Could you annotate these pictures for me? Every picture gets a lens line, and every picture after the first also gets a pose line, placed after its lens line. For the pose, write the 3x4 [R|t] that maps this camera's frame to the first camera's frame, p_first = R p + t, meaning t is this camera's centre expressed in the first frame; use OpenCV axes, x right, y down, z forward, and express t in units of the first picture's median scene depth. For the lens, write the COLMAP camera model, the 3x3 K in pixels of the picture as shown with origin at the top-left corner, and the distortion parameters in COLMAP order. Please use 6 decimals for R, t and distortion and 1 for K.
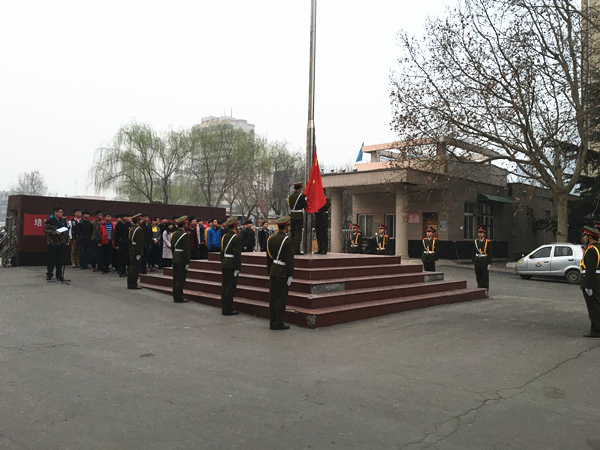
lens RADIAL K [[510.0, 0, 300.0], [0, 510.0, 225.0], [0, 0, 1]] dist [0.034678, -0.005513]
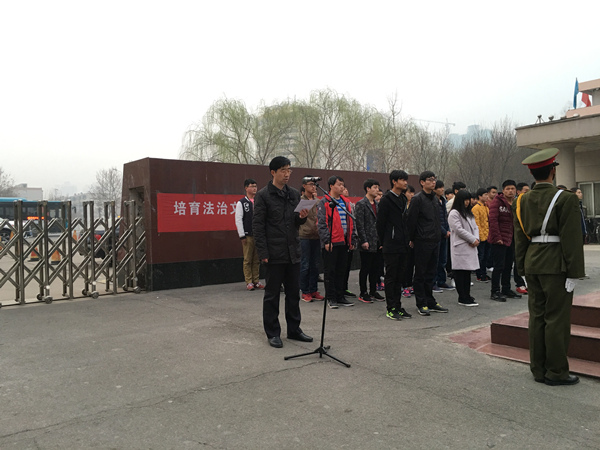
lens RADIAL K [[510.0, 0, 300.0], [0, 510.0, 225.0], [0, 0, 1]] dist [0.034678, -0.005513]
pose [[0.991979, -0.049186, -0.116439, -0.178681], [0.051361, 0.998556, 0.015757, 0.005727], [0.115496, -0.021611, 0.993073, 0.264911]]
